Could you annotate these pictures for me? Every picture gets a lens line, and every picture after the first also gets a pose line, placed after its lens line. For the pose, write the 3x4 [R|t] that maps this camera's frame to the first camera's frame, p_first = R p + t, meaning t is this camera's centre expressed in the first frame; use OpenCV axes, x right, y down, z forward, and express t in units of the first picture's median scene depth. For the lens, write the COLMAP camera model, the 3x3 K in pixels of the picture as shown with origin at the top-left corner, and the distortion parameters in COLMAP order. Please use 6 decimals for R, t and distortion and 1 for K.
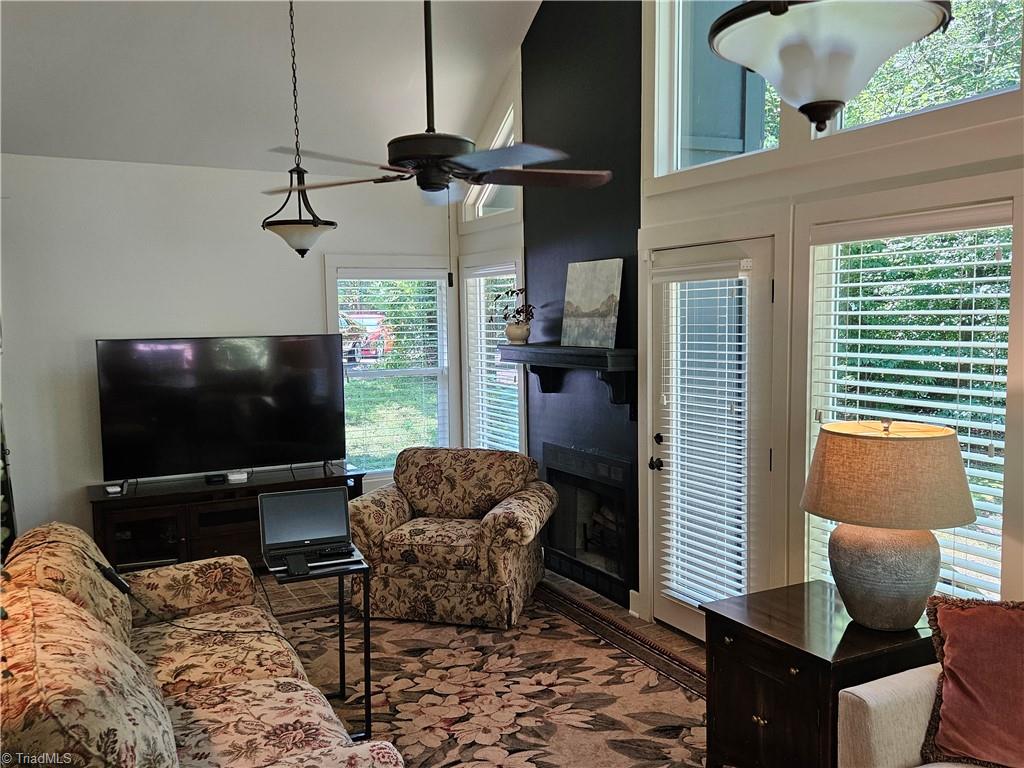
lens RADIAL K [[891.4, 0, 511.0], [0, 891.4, 385.7], [0, 0, 1]] dist [0.072561, -0.054583]
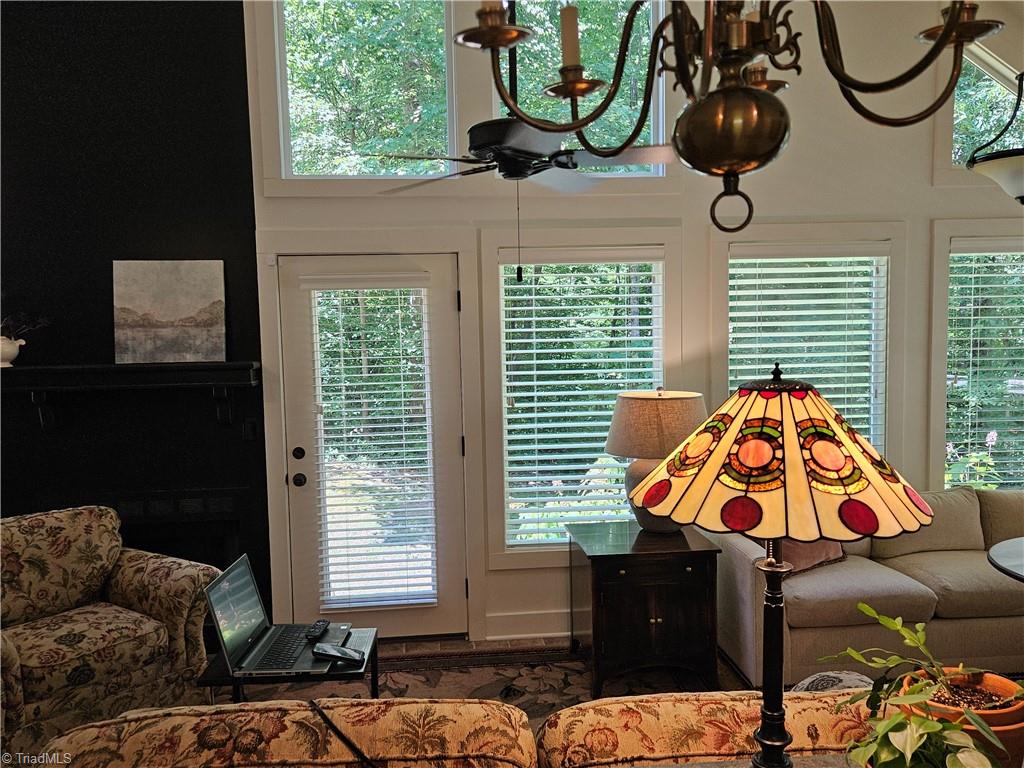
lens RADIAL K [[891.4, 0, 511.4], [0, 891.4, 386.6], [0, 0, 1]] dist [0.072561, -0.054583]
pose [[0.368703, -0.061707, 0.927497, -0.627198], [0.089121, 0.995544, 0.030806, -0.020318], [-0.925265, 0.071301, 0.372560, 0.426410]]
